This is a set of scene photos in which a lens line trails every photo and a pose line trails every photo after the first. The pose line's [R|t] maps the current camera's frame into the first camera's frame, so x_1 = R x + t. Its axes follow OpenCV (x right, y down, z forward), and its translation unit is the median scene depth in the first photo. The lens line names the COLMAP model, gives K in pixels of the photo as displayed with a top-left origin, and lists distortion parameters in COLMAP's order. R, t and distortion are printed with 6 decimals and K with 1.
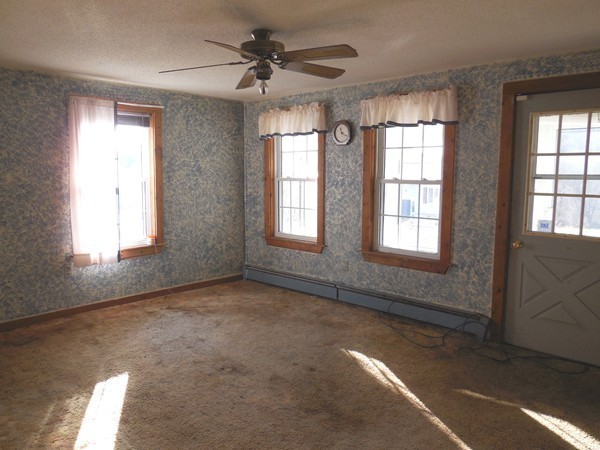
lens RADIAL K [[478.8, 0, 299.8], [0, 478.8, 226.7], [0, 0, 1]] dist [0.002248, 0.000409]
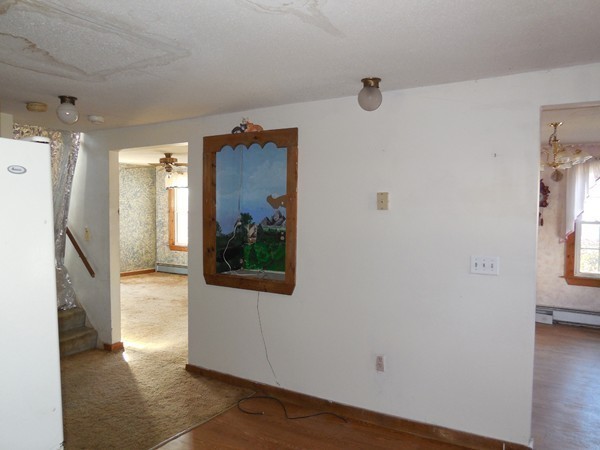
lens RADIAL K [[443.0, 0, 296.9], [0, 443.0, 225.7], [0, 0, 1]] dist [-0.026377, 0.016280]
pose [[0.976767, -0.002701, 0.214288, 0.035356], [0.017639, 0.997541, -0.067831, 0.065037], [-0.213578, 0.070035, 0.974412, -0.633429]]
